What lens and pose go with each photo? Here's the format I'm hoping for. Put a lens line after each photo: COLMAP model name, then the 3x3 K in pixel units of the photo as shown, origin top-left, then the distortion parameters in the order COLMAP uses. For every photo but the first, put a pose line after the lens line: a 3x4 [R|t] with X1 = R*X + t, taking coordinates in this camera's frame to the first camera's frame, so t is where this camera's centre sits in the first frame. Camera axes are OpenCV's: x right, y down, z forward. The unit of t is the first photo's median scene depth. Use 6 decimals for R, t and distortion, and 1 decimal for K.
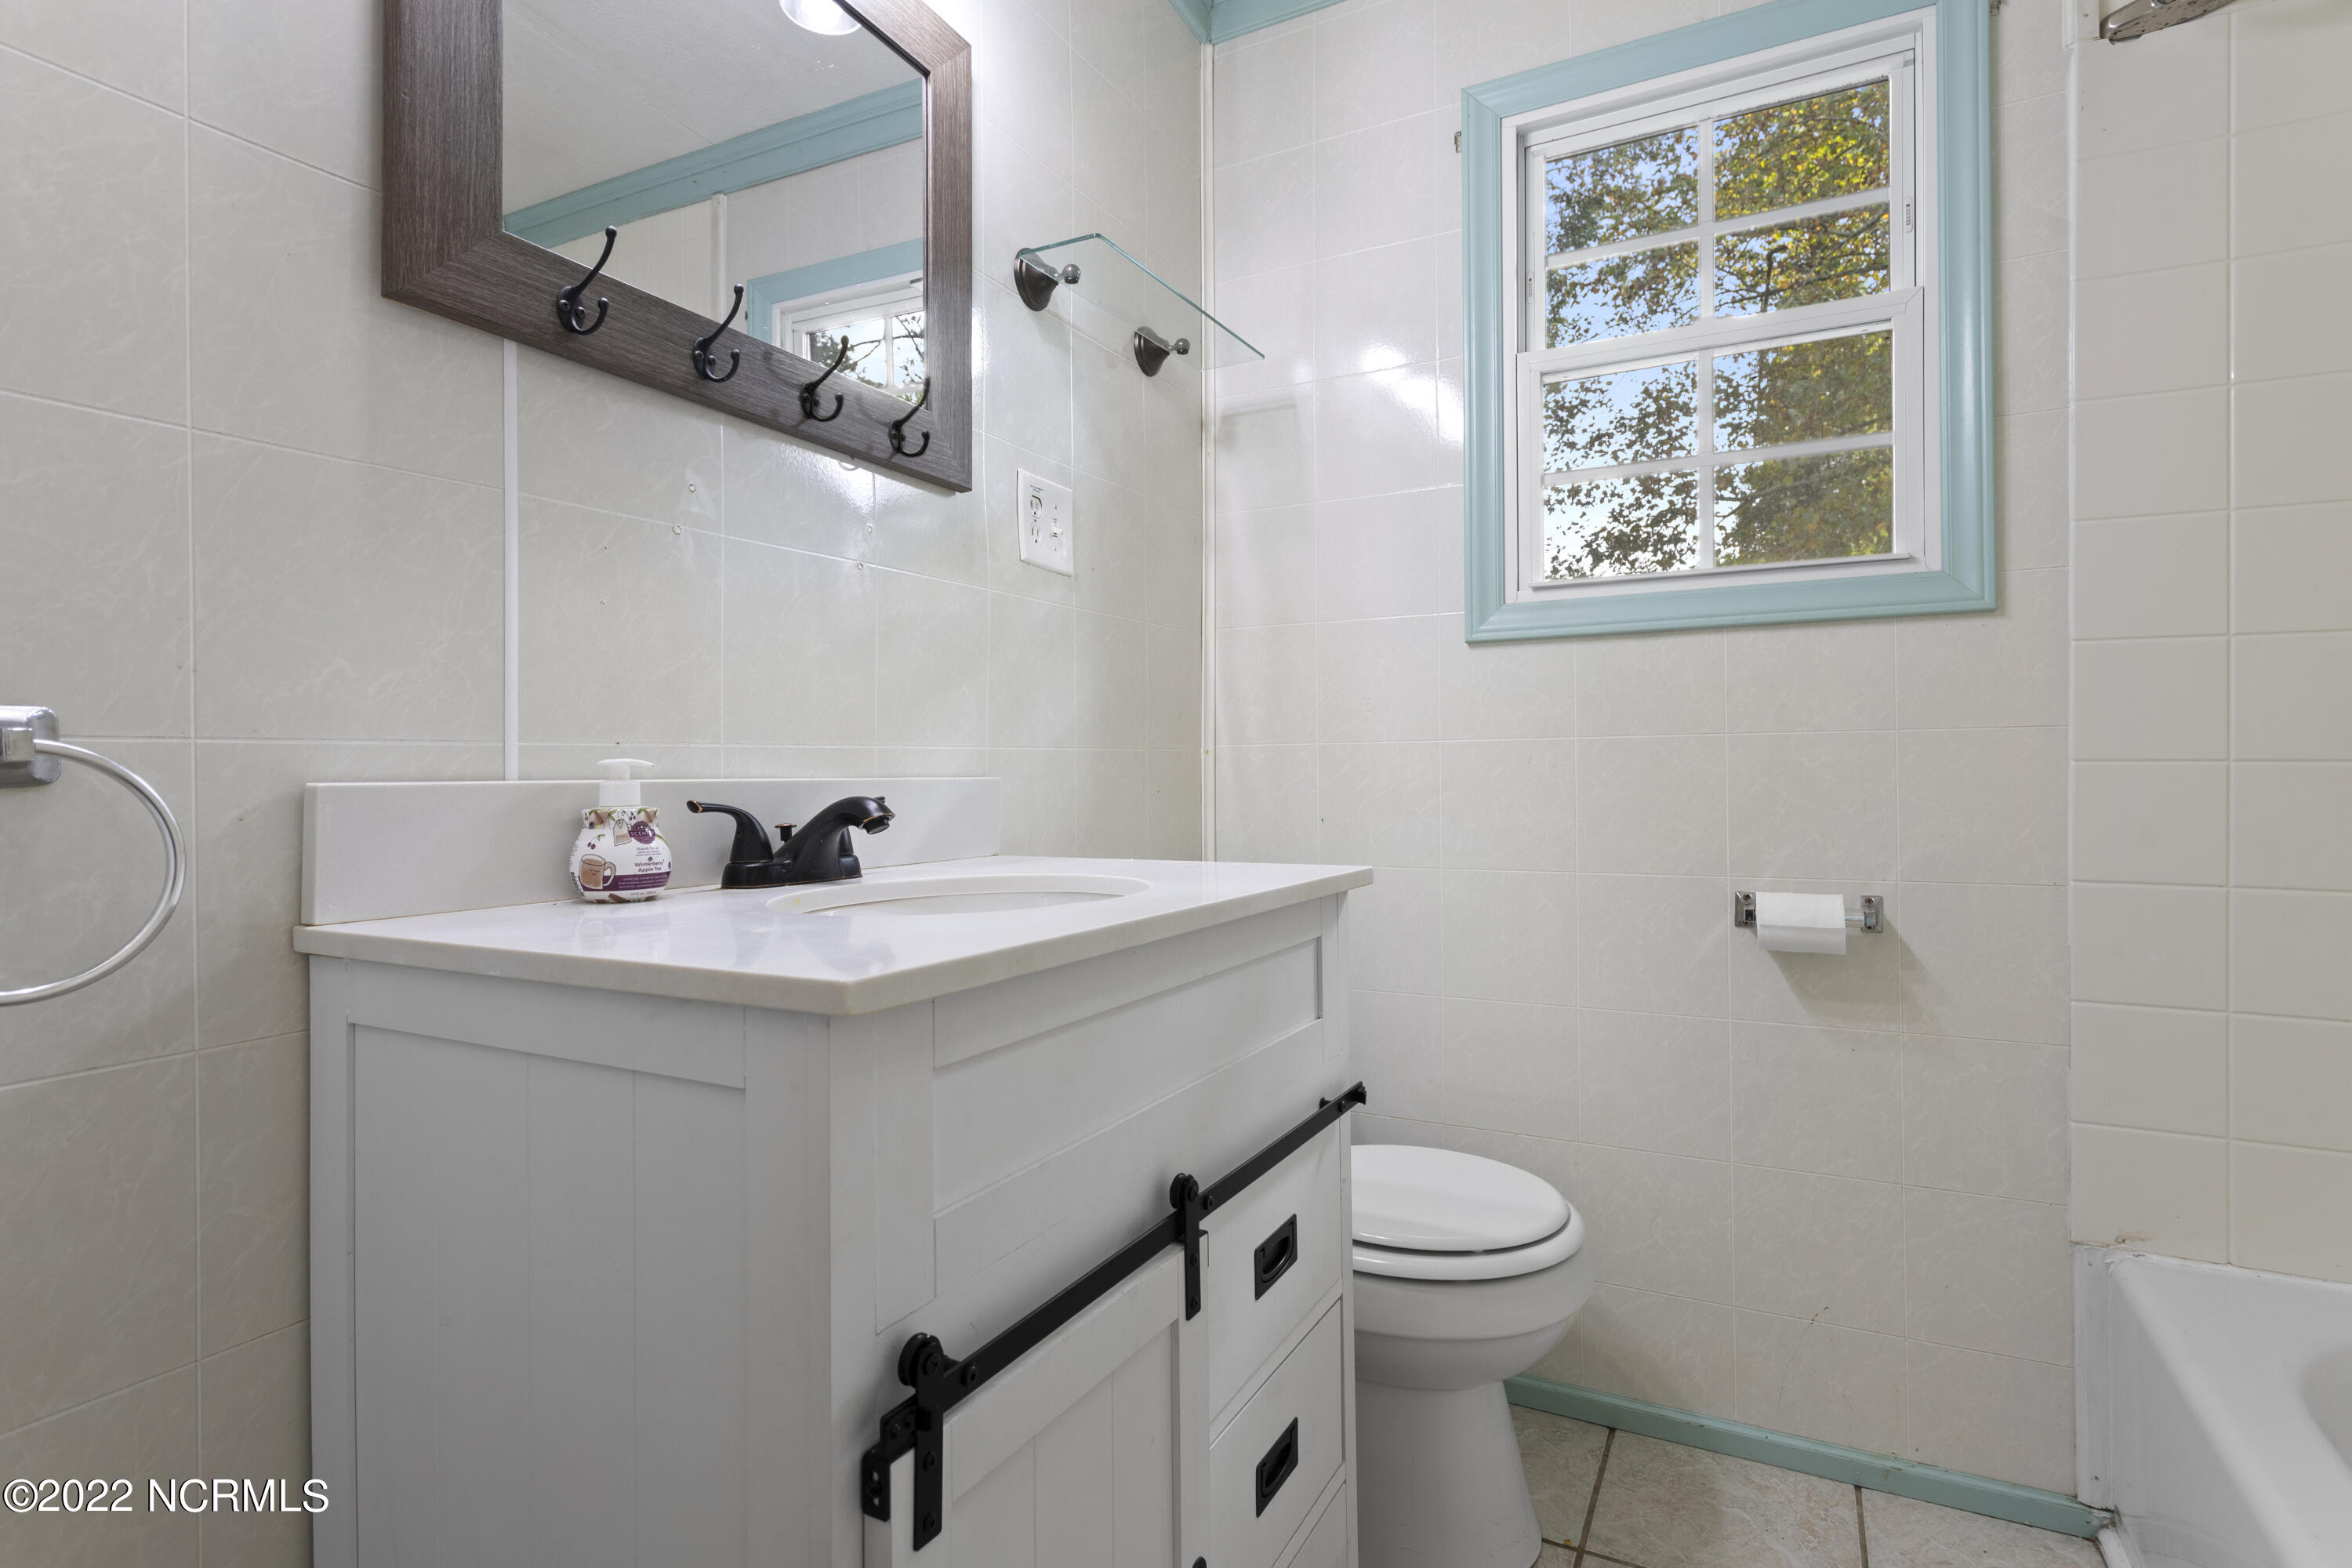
lens RADIAL K [[1144.4, 0, 1175.3], [0, 1144.4, 779.4], [0, 0, 1]] dist [-0.000403, -0.001152]
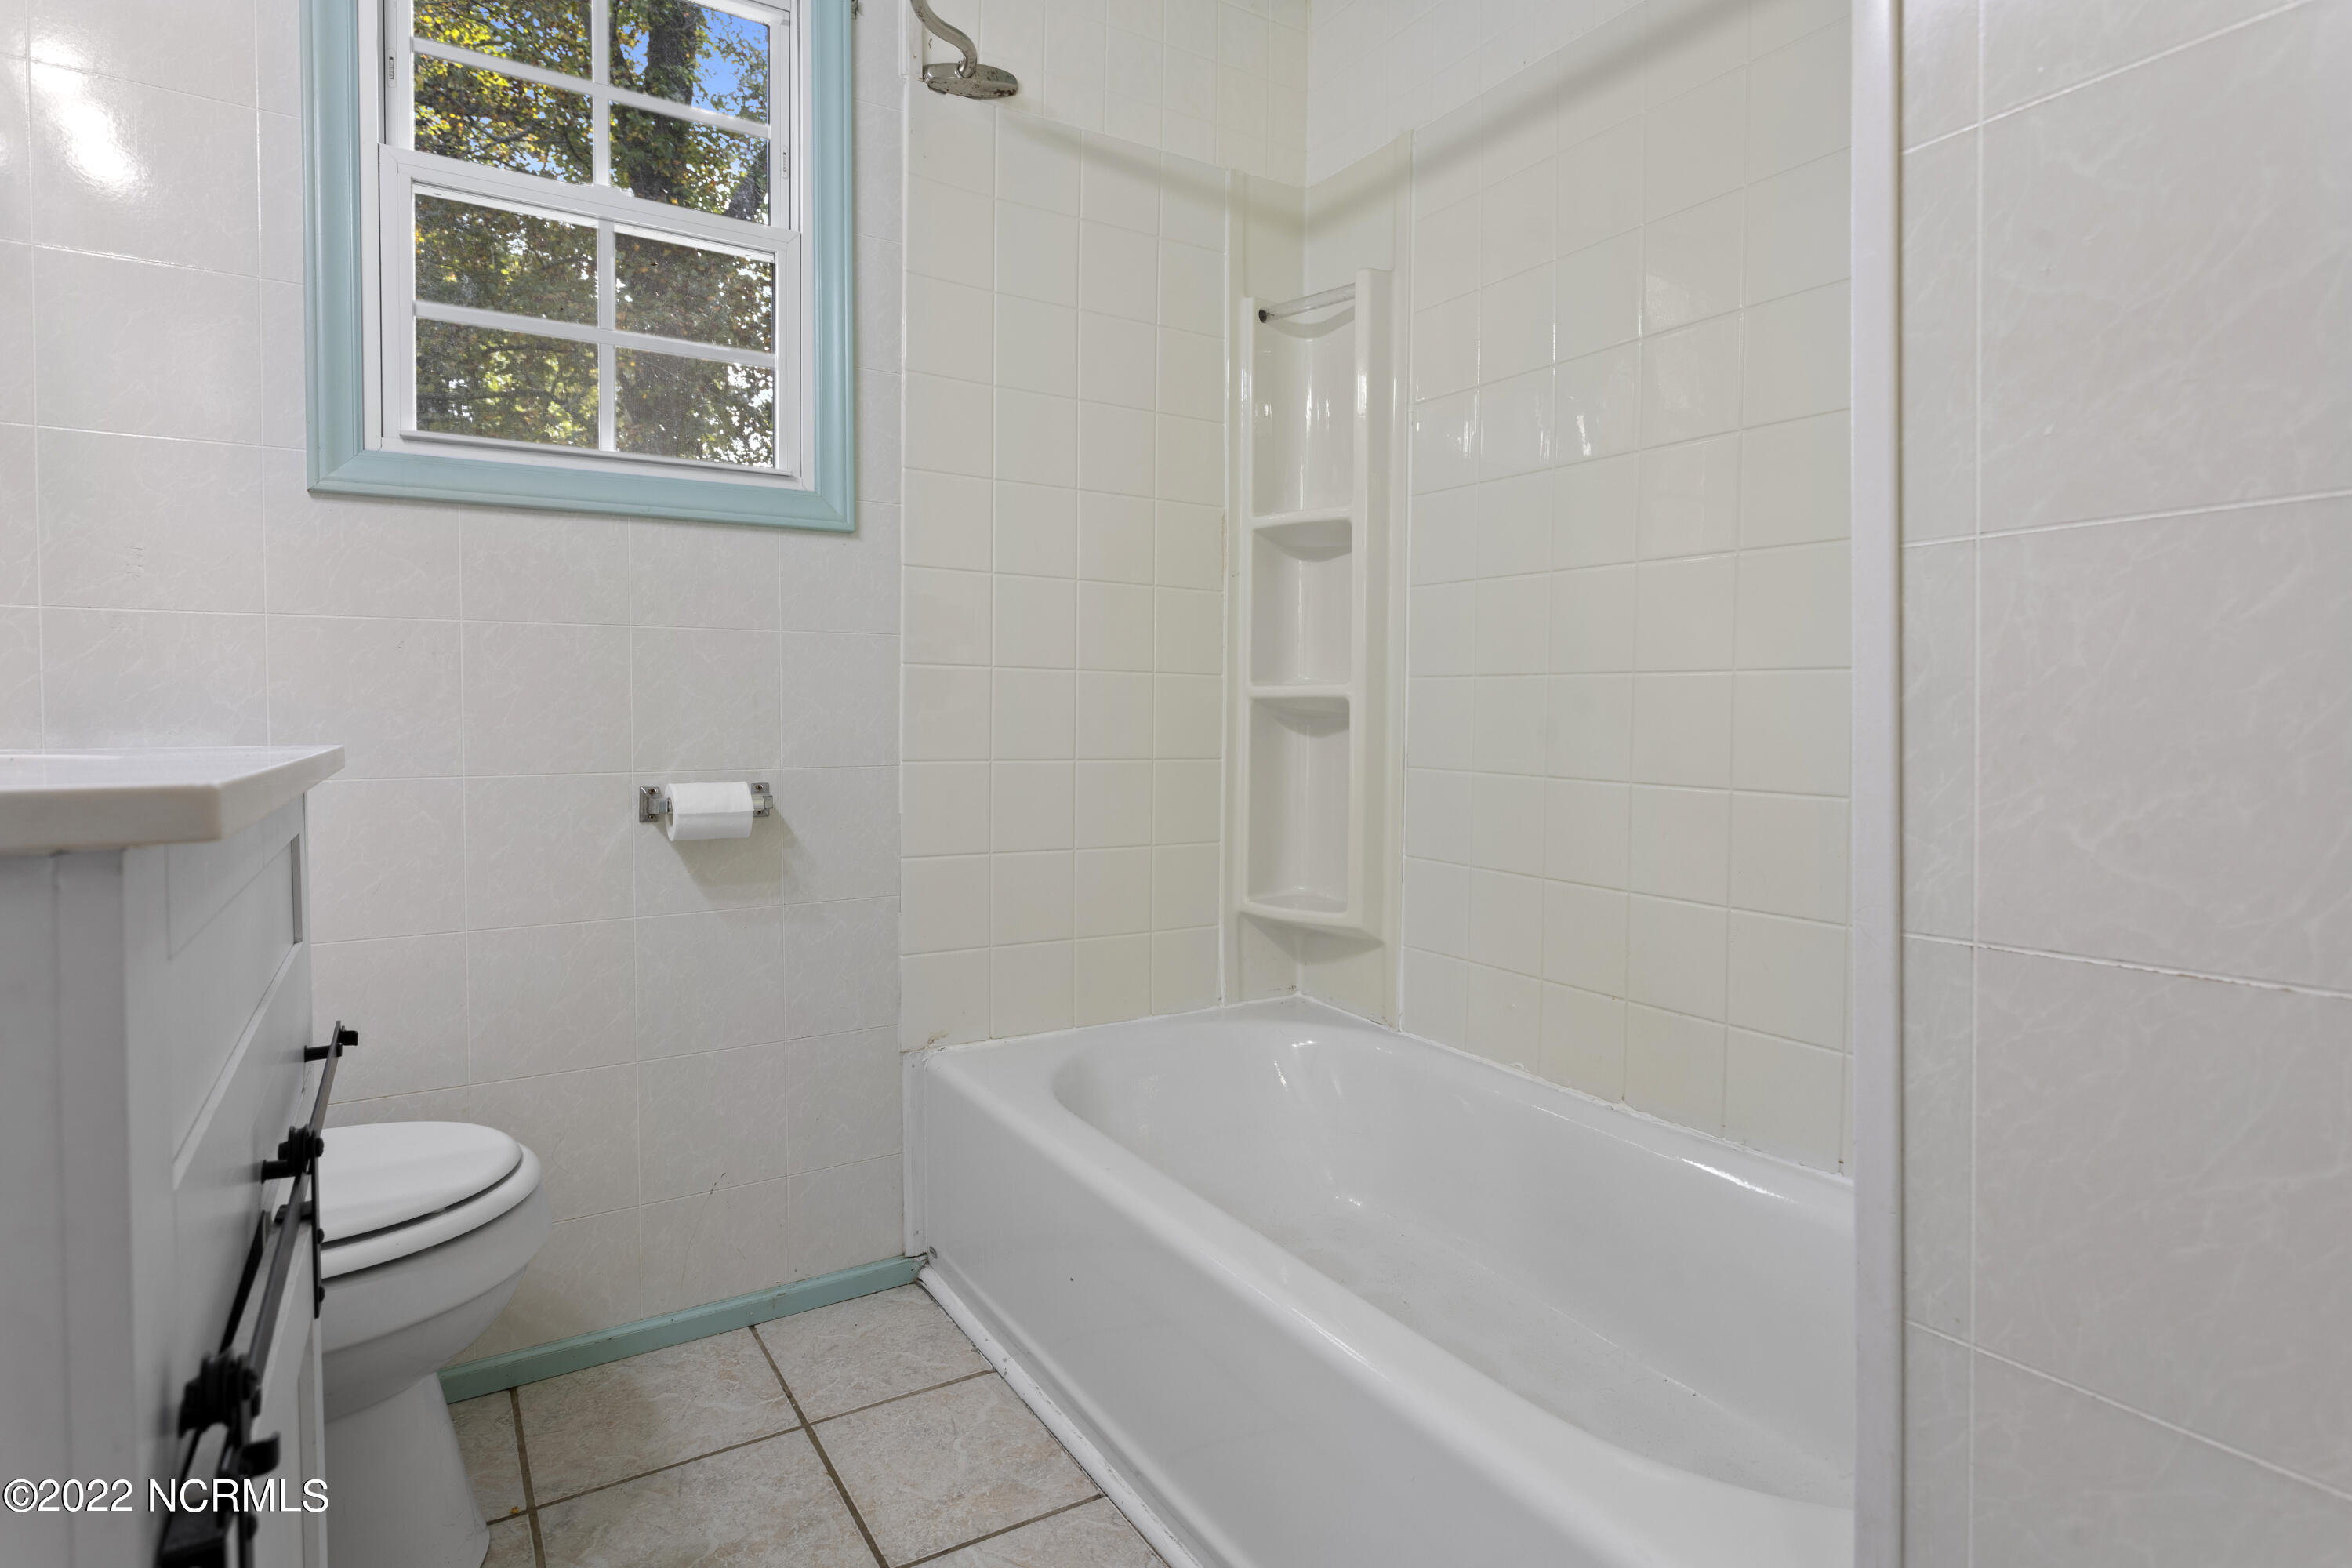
lens RADIAL K [[1241.5, 0, 1177.3], [0, 1241.5, 768.3], [0, 0, 1]] dist [-0.006780, 0.000626]
pose [[0.499082, -0.028857, 0.866074, -0.216096], [0.001779, 0.999477, 0.032277, 0.050835], [-0.866553, -0.014568, 0.498873, 0.068494]]
